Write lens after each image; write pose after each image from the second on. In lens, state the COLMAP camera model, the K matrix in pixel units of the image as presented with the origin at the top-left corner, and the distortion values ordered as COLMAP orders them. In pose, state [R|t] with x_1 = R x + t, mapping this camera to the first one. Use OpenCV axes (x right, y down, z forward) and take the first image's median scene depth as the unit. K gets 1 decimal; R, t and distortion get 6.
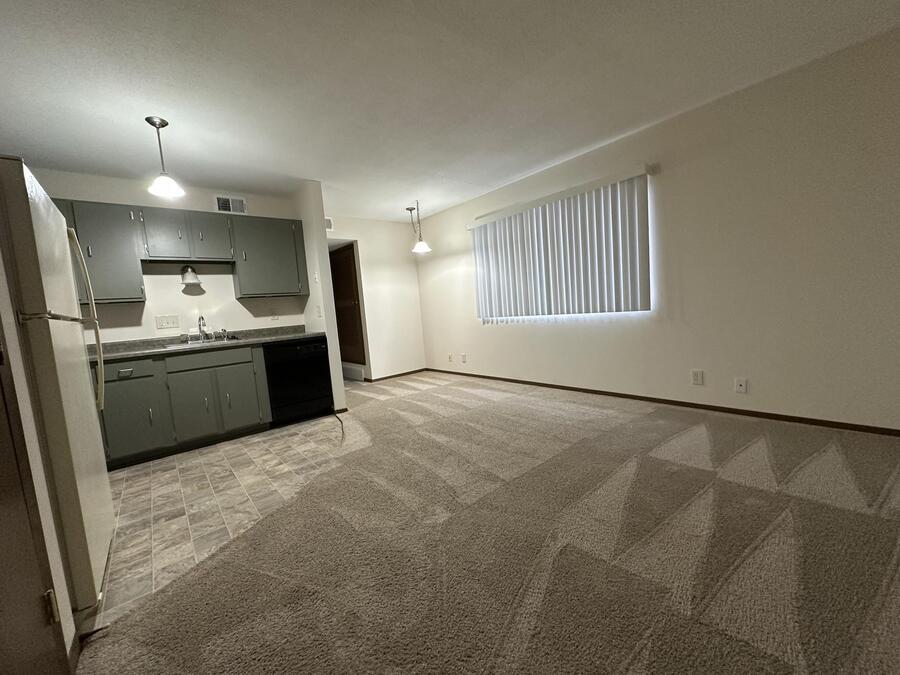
lens RADIAL K [[359.7, 0, 450.0], [0, 359.7, 337.5], [0, 0, 1]] dist [-0.005369, 0.000707]
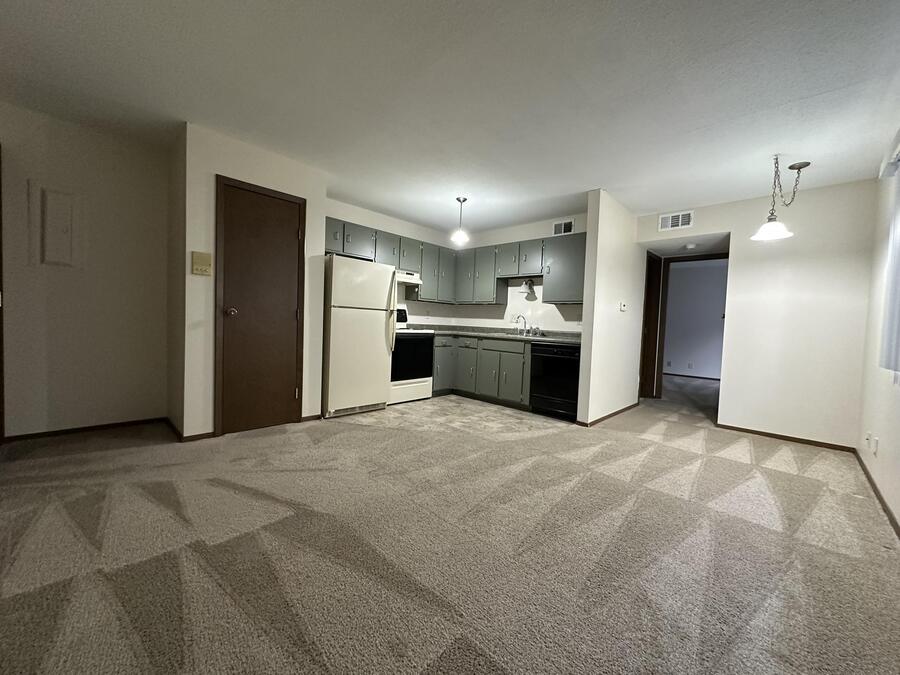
lens RADIAL K [[359.7, 0, 450.0], [0, 359.7, 337.5], [0, 0, 1]] dist [-0.005369, 0.000707]
pose [[0.098718, 0.125993, -0.987107, 0.747117], [-0.136136, 0.984336, 0.112025, -0.107224], [0.985759, 0.123322, 0.114324, 0.648880]]
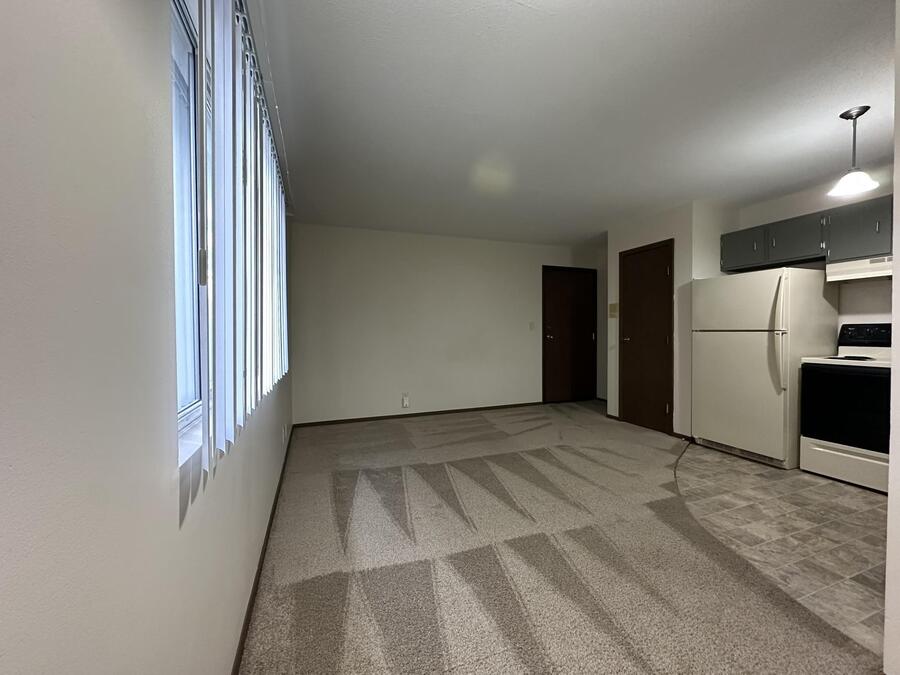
lens RADIAL K [[359.7, 0, 450.0], [0, 359.7, 337.5], [0, 0, 1]] dist [-0.005369, 0.000707]
pose [[-0.936832, 0.081367, 0.340184, -0.102106], [0.111317, 0.991356, 0.069438, -0.170793], [-0.331593, 0.102920, -0.937792, 1.743215]]
